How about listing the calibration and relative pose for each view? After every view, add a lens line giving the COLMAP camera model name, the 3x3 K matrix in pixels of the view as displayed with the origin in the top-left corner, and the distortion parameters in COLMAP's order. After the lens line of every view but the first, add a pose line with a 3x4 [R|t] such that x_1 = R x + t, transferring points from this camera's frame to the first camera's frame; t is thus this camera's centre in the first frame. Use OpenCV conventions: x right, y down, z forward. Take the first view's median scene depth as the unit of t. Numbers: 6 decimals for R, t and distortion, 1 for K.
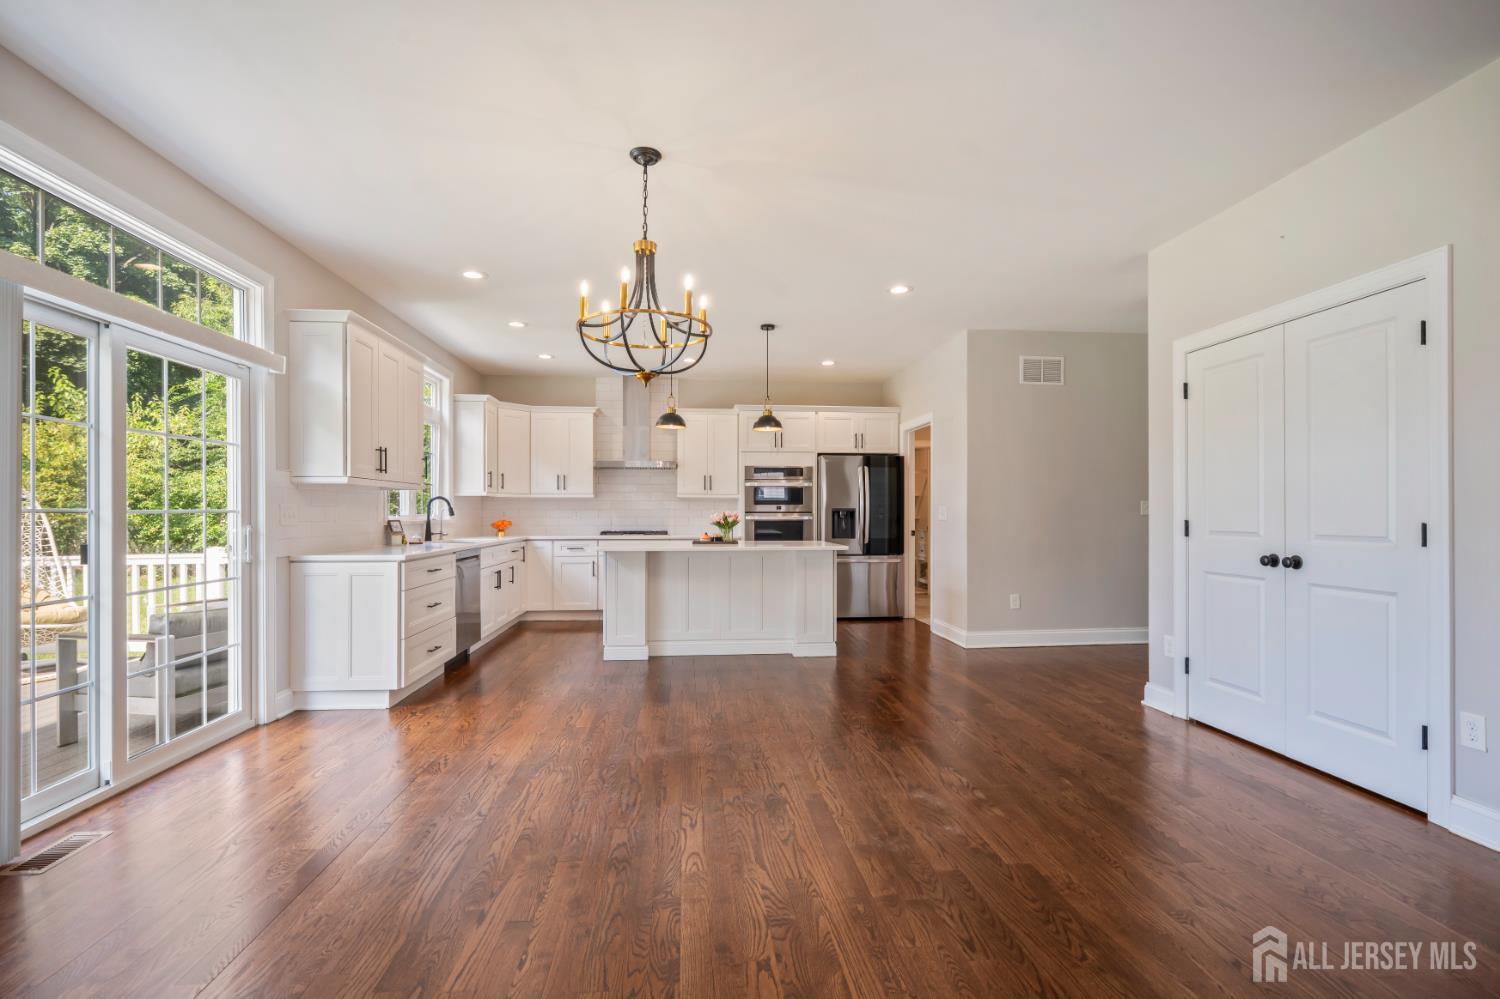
lens RADIAL K [[680.3, 0, 749.9], [0, 680.3, 512.1], [0, 0, 1]] dist [-0.005598, 0.001298]
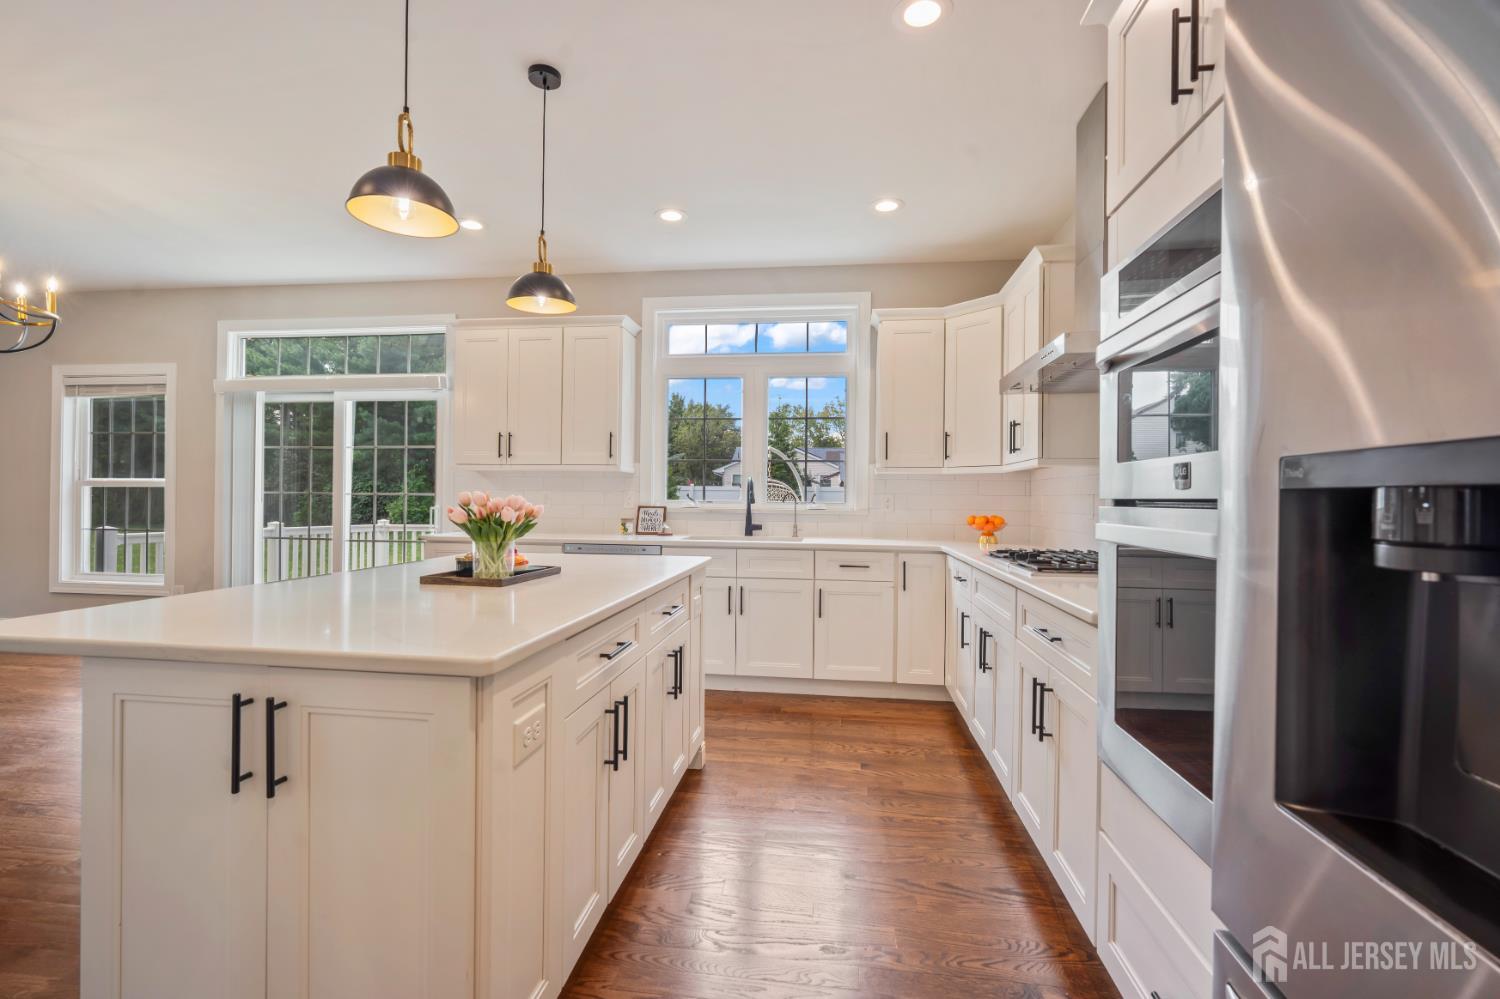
lens RADIAL K [[680.3, 0, 747.5], [0, 680.3, 499.2], [0, 0, 1]] dist [-0.005598, 0.001298]
pose [[-0.229916, -0.003272, -0.973205, 0.292814], [-0.010937, 0.999940, -0.000778, 0.001208], [0.973149, 0.010465, -0.229937, 1.258682]]
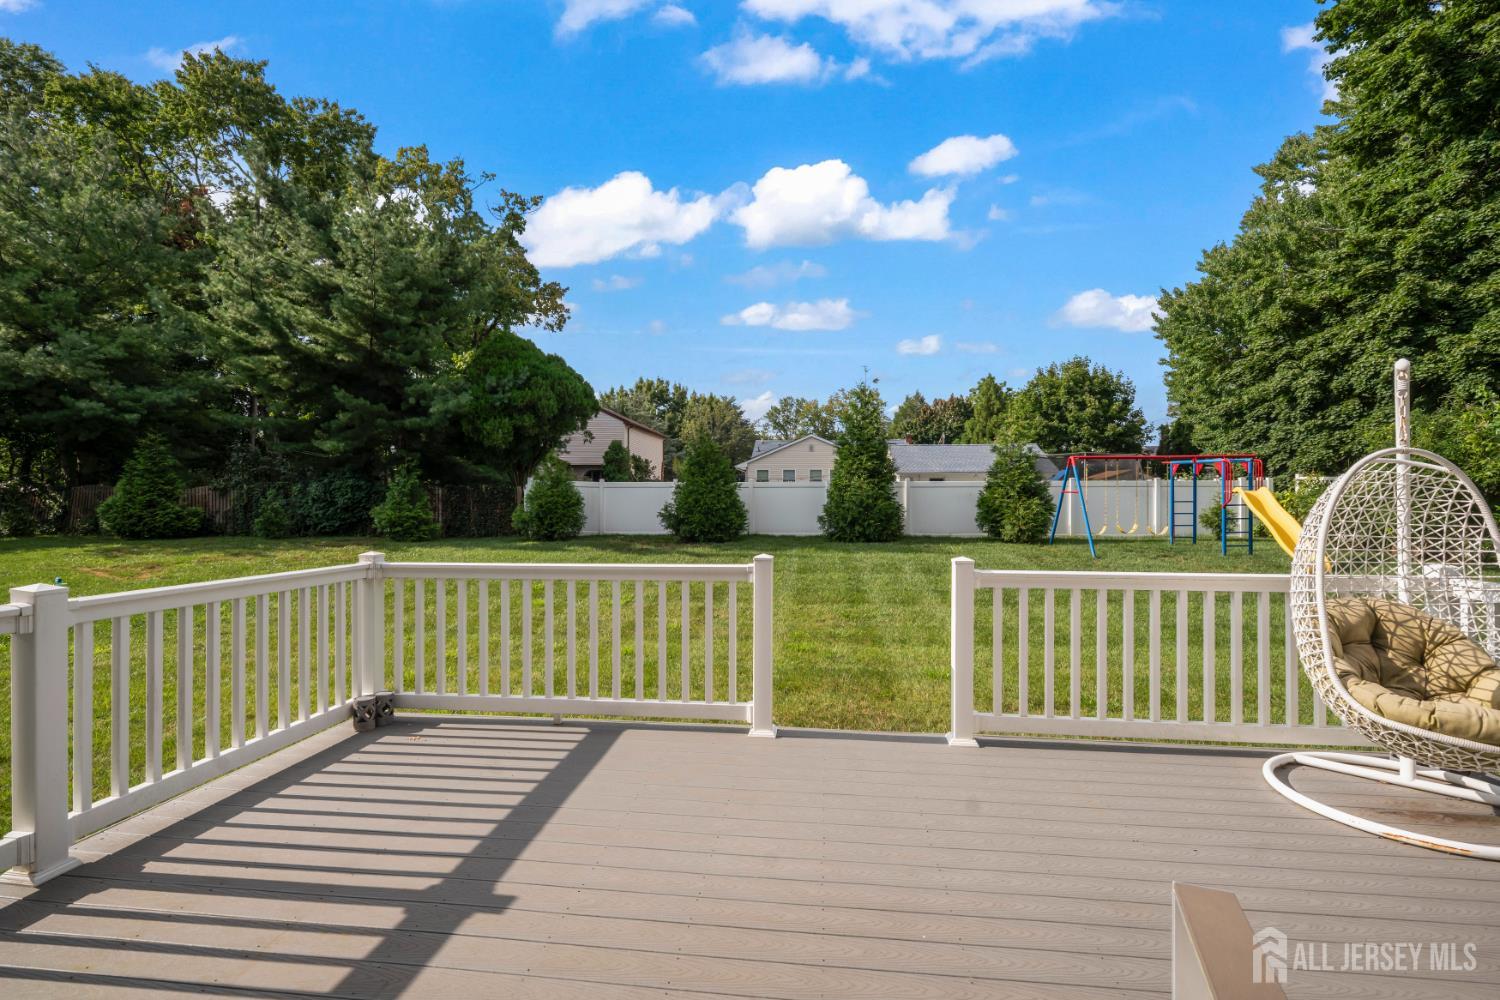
lens RADIAL K [[680.3, 0, 742.8], [0, 680.3, 500.9], [0, 0, 1]] dist [-0.005598, 0.001298]
pose [[-0.215630, 0.004859, -0.976463, -0.458854], [0.000322, 0.999988, 0.004904, -0.002696], [0.976475, 0.000743, -0.215629, 0.590653]]
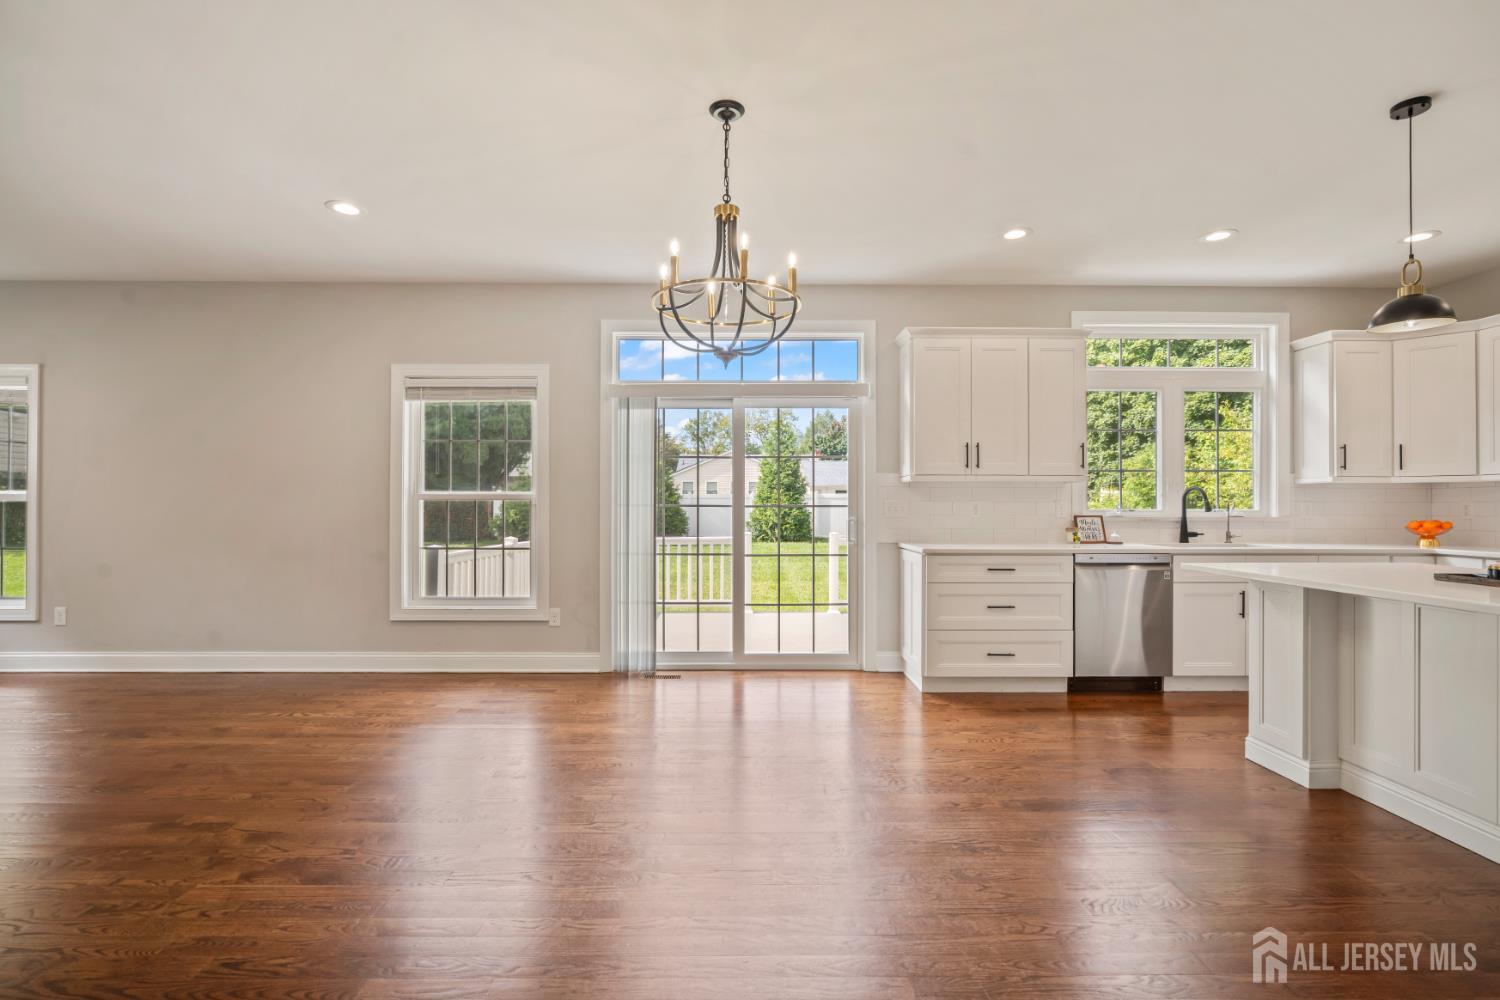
lens RADIAL K [[680.3, 0, 744.2], [0, 680.3, 503.2], [0, 0, 1]] dist [-0.005598, 0.001298]
pose [[-0.088862, -0.006168, -0.996025, 0.397809], [-0.001014, 0.999981, -0.006102, 0.000814], [0.996043, 0.000468, -0.088867, 0.593169]]
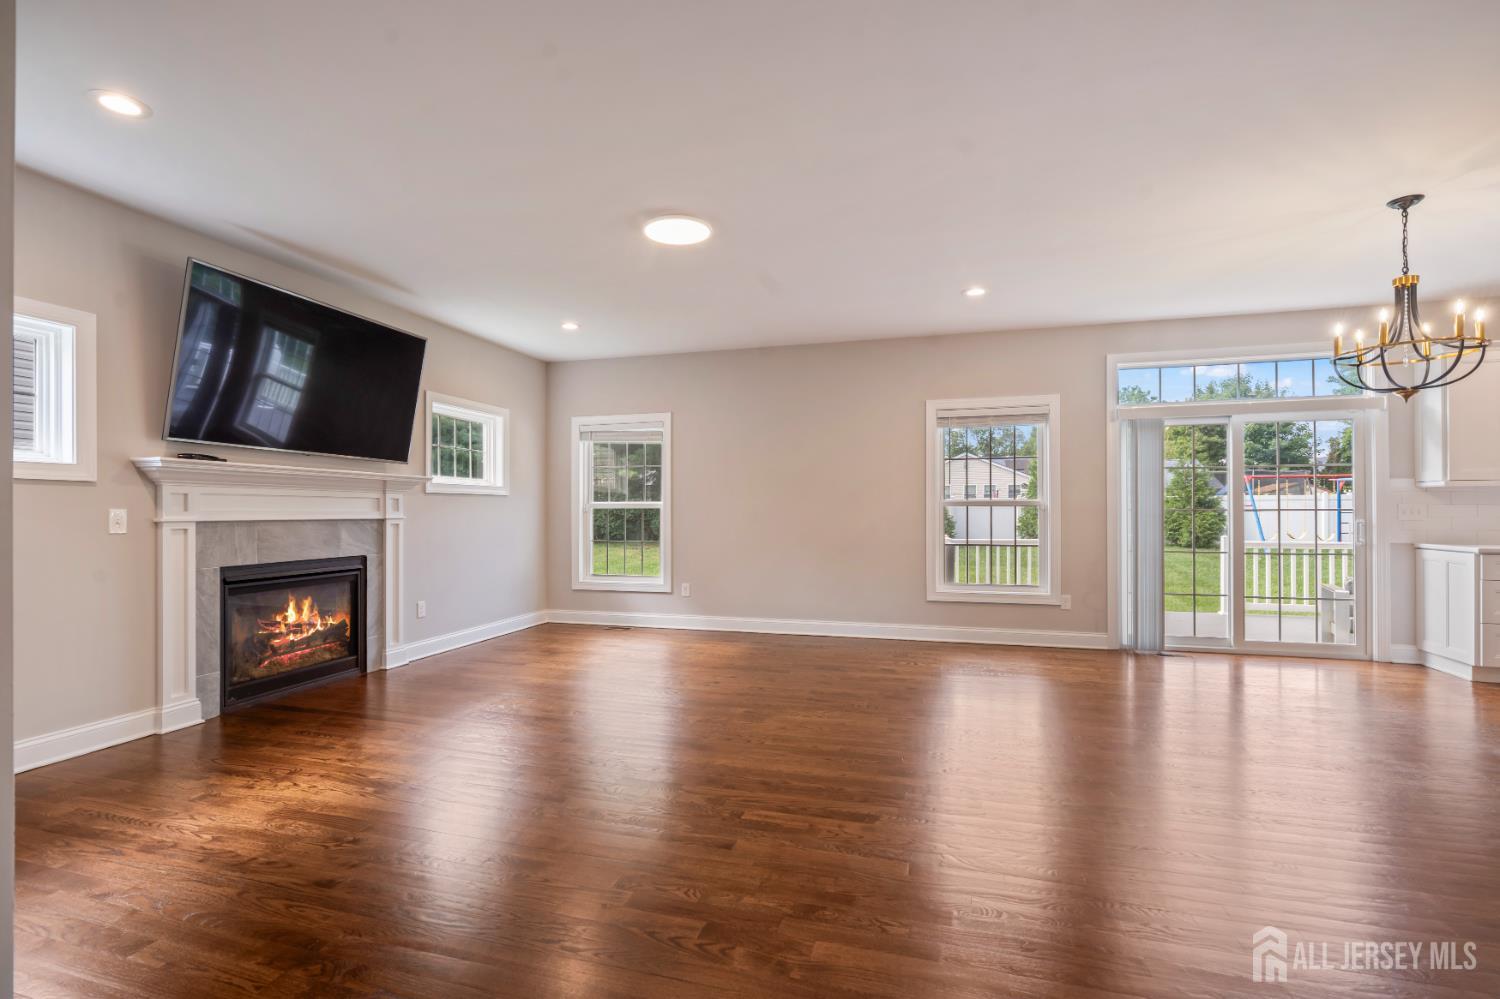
lens RADIAL K [[680.3, 0, 741.8], [0, 680.3, 511.7], [0, 0, 1]] dist [-0.005598, 0.001298]
pose [[-0.373461, 0.000846, -0.927646, 0.718274], [0.003010, 0.999995, -0.000300, -0.000314], [0.927641, -0.002904, -0.373461, 0.205581]]
